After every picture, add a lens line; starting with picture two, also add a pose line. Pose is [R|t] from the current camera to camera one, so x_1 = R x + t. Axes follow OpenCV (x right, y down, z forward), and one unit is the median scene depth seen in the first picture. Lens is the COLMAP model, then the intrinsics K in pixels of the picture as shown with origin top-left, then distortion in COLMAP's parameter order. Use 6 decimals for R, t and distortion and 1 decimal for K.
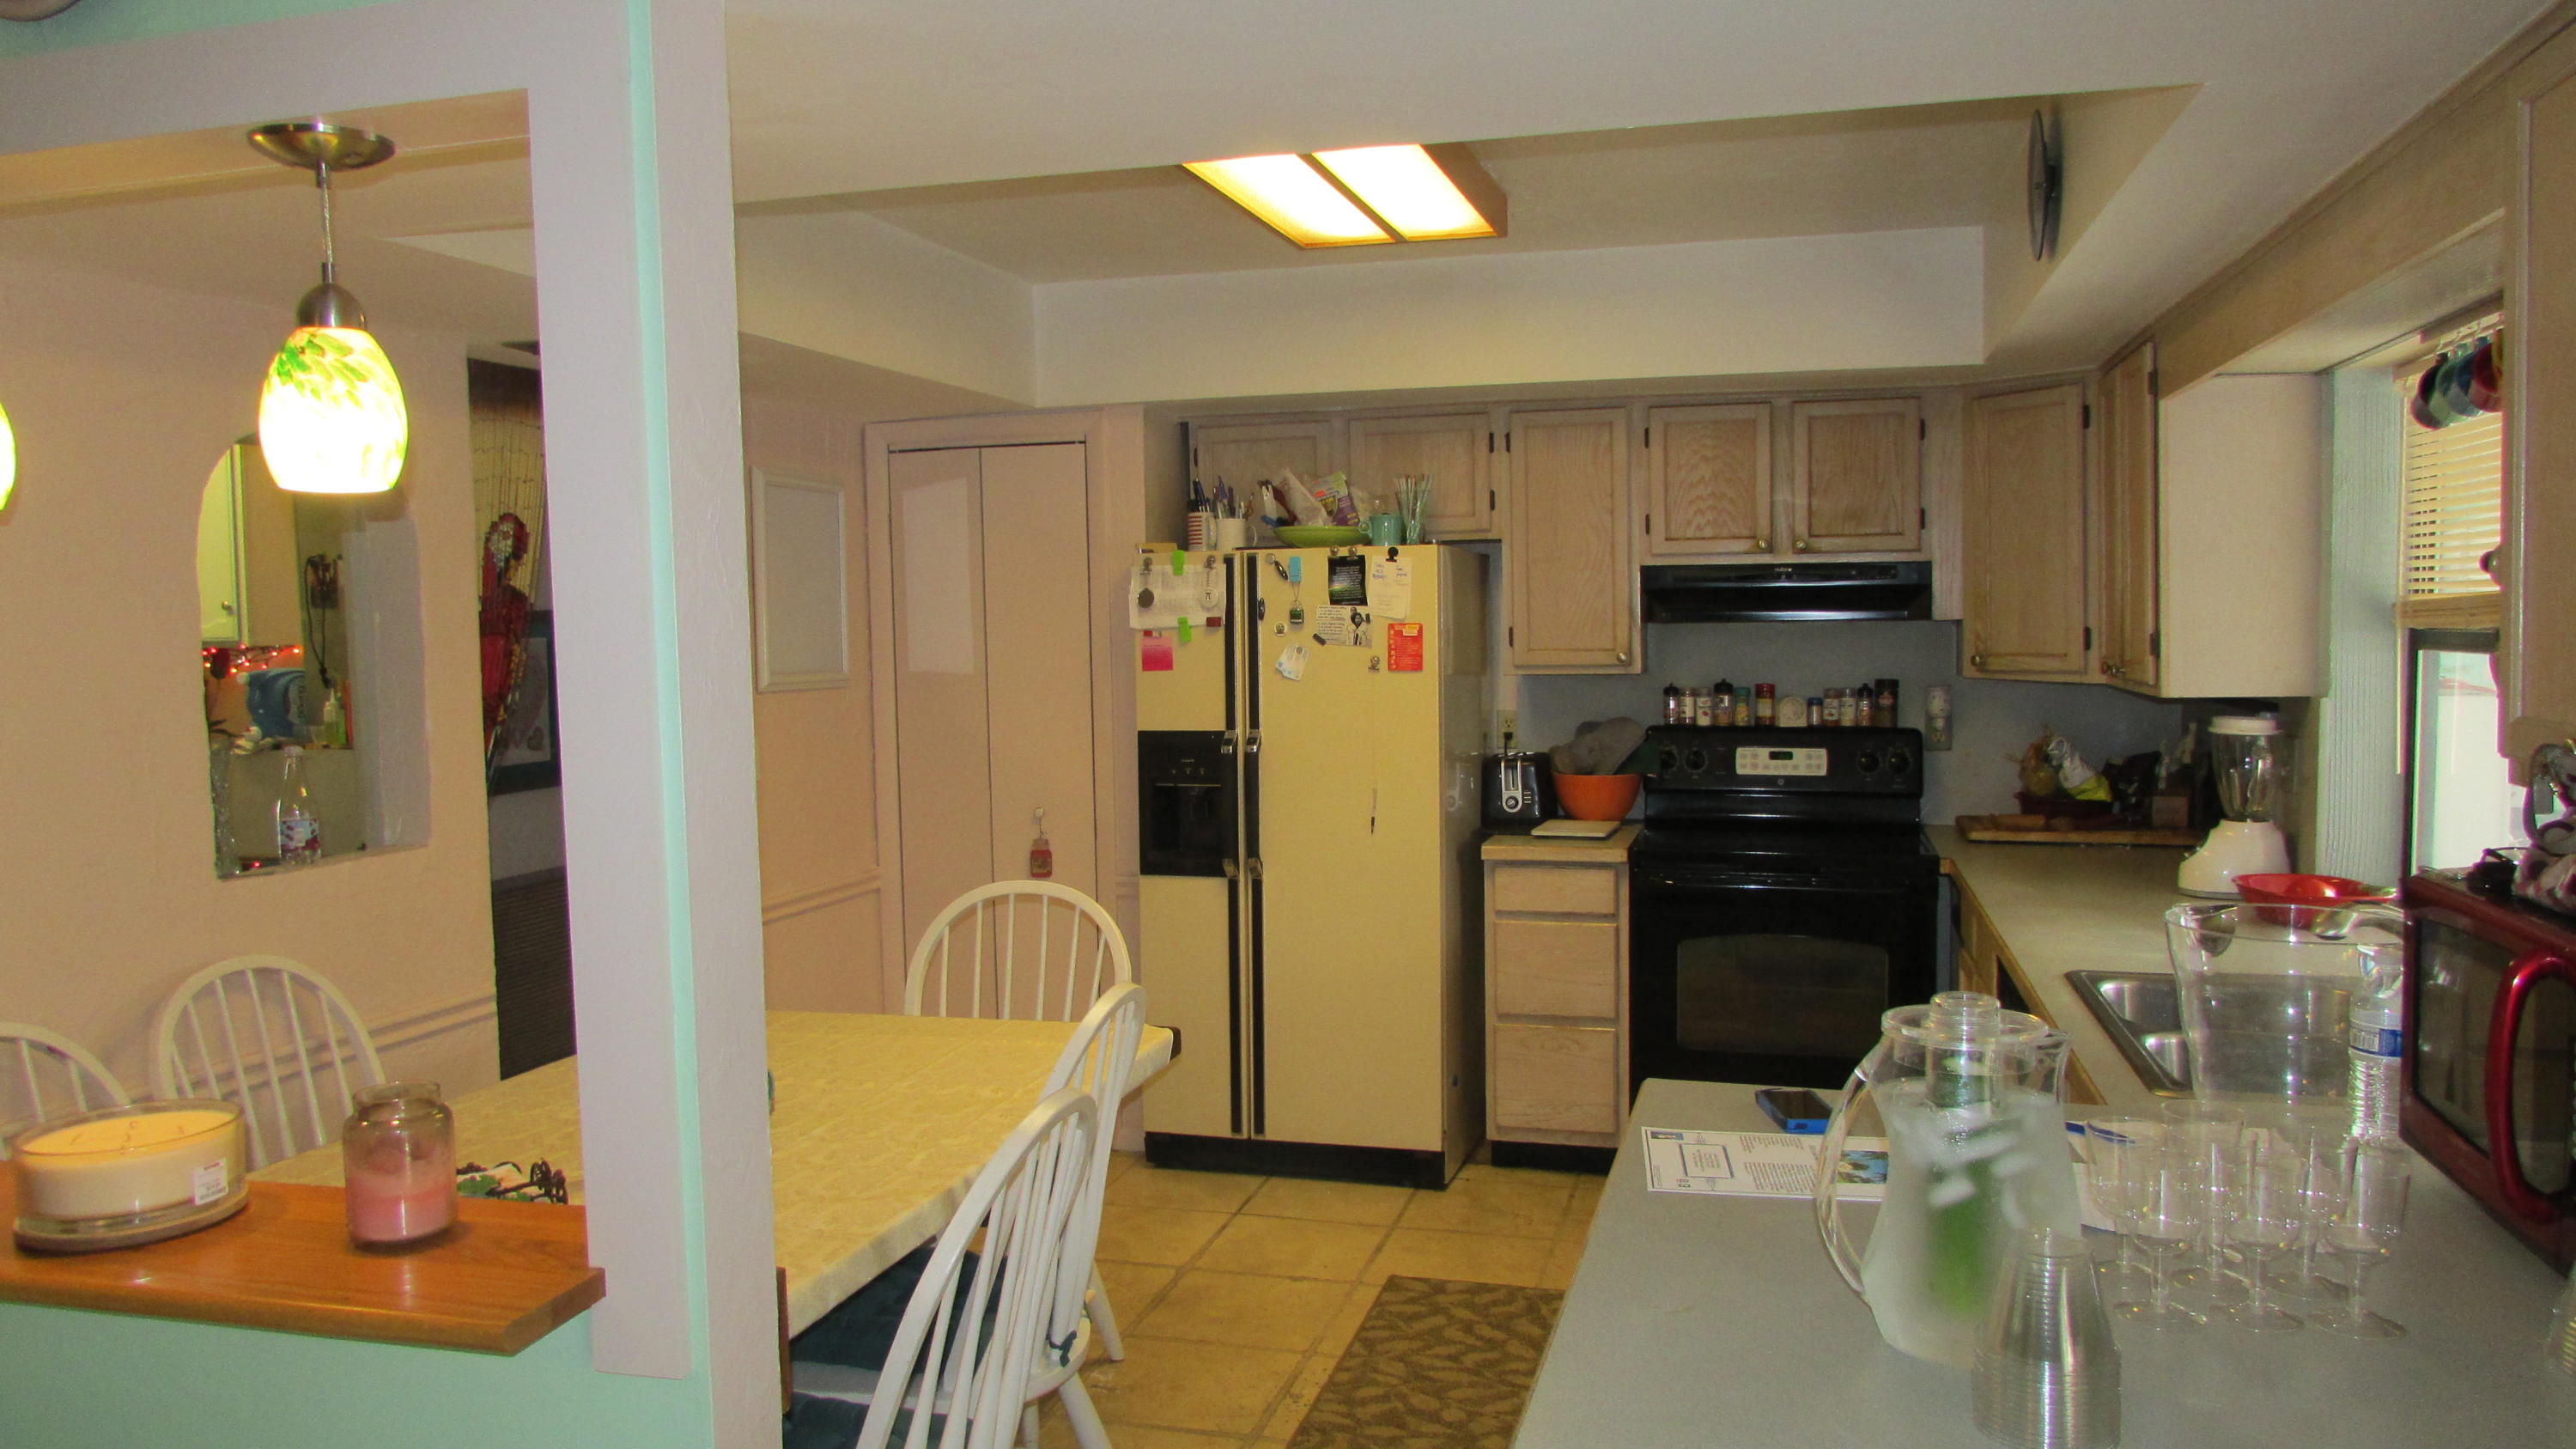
lens RADIAL K [[1835.6, 0, 1288.0], [0, 1835.6, 724.5], [0, 0, 1]] dist [-0.035077, 0.039855]
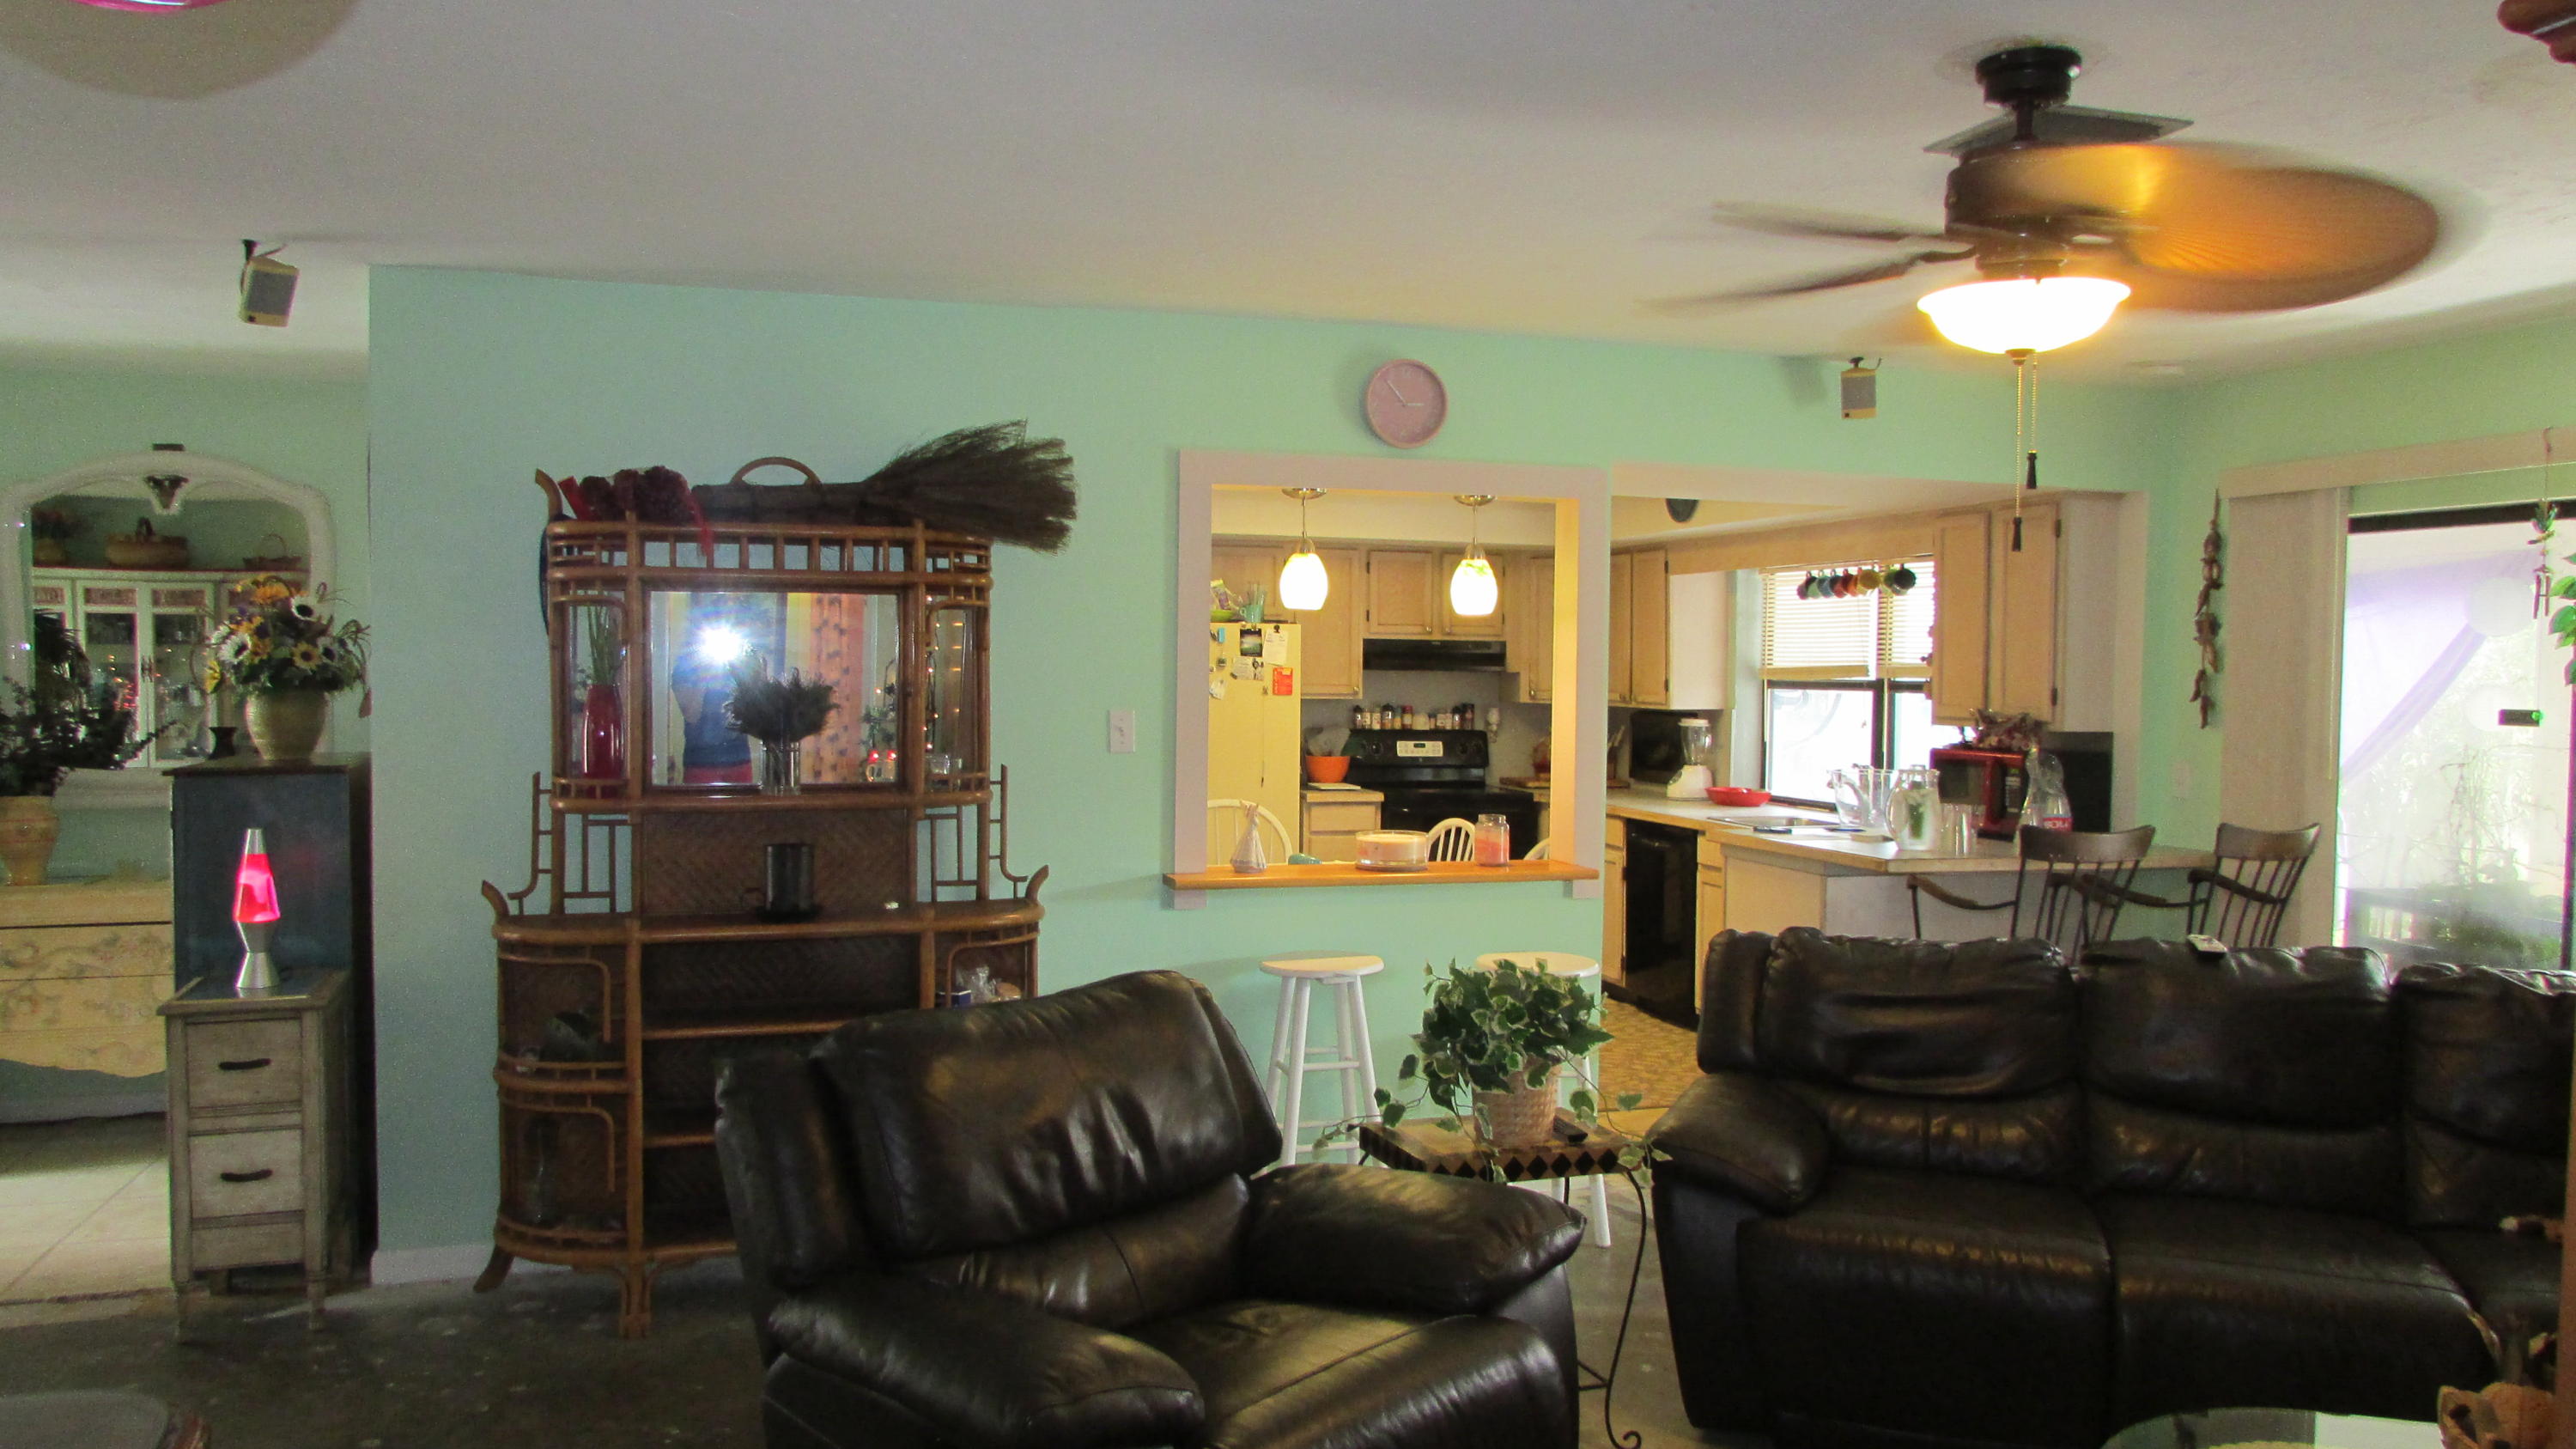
lens RADIAL K [[1819.0, 0, 1288.0], [0, 1819.0, 724.5], [0, 0, 1]] dist [-0.036618, 0.009054]
pose [[0.846481, 0.006958, 0.532373, -0.860796], [0.008245, 0.999623, -0.026175, 0.045501], [-0.532355, 0.026546, 0.846105, -0.486009]]
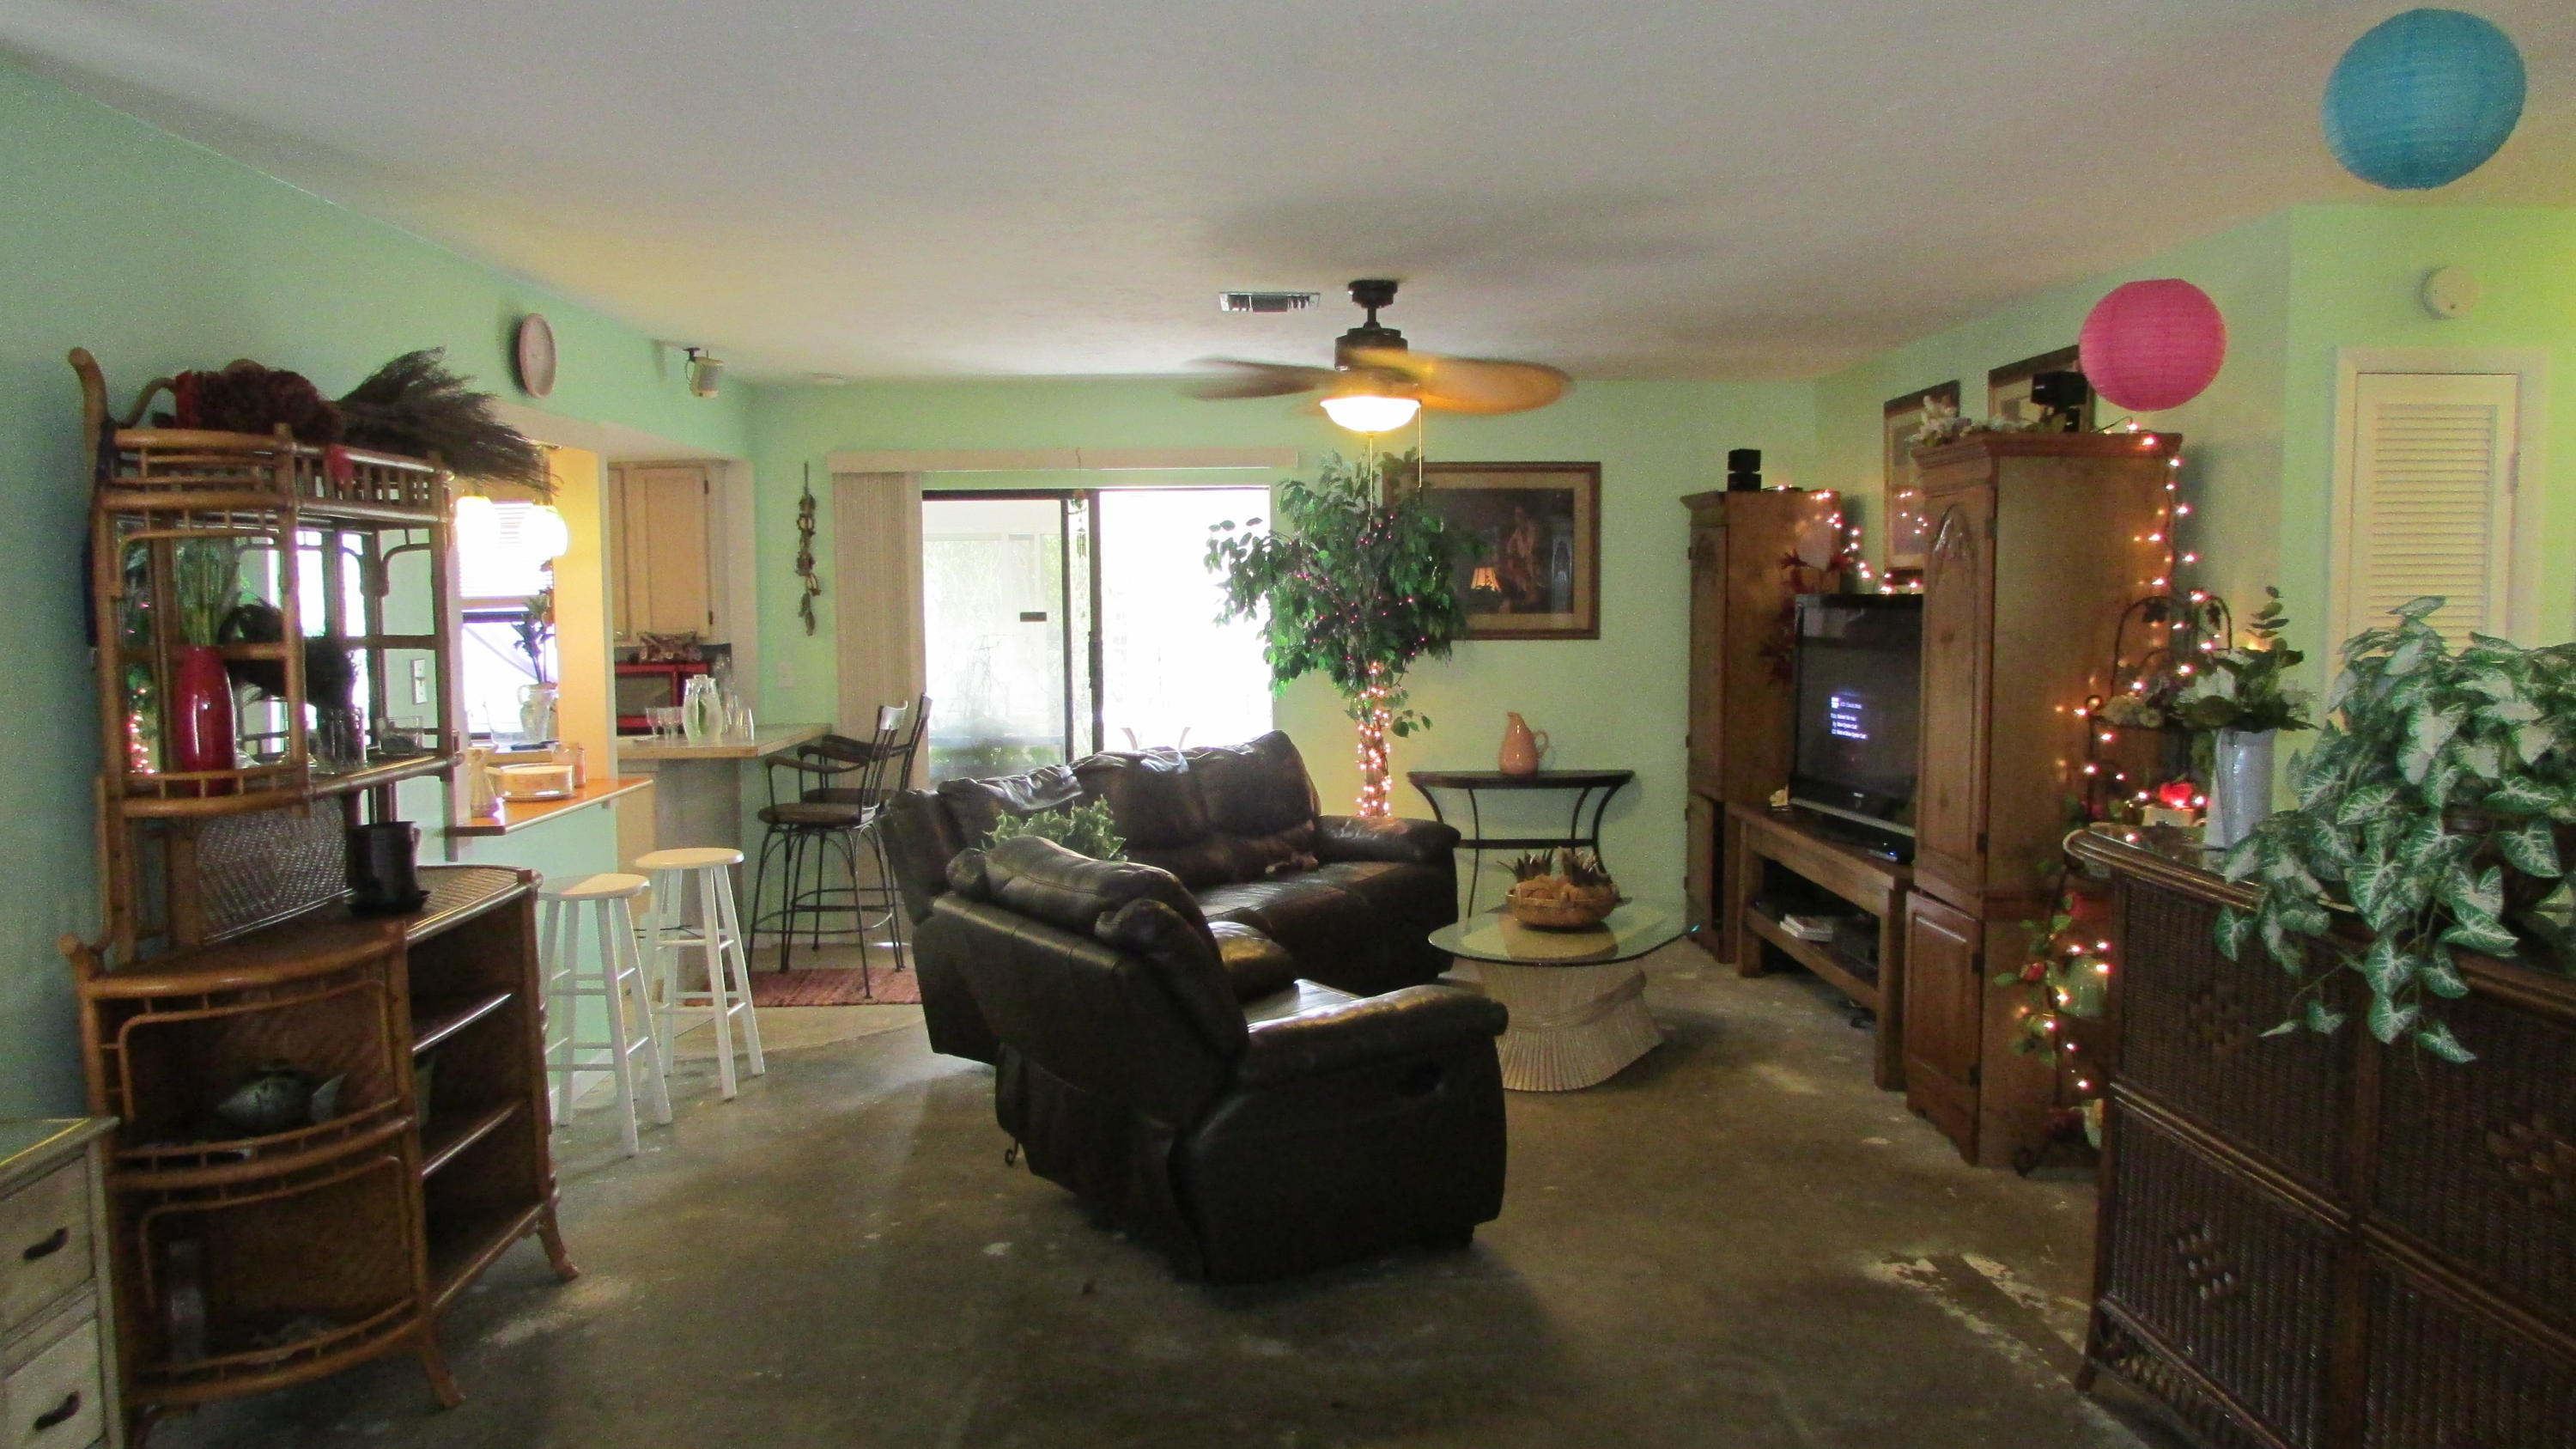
lens RADIAL K [[1835.6, 0, 1288.0], [0, 1835.6, 724.5], [0, 0, 1]] dist [-0.035077, 0.039855]
pose [[-0.294550, -0.051962, 0.954222, -1.461864], [0.080057, 0.993669, 0.078823, 0.005767], [-0.952277, 0.099610, -0.288526, 0.262858]]
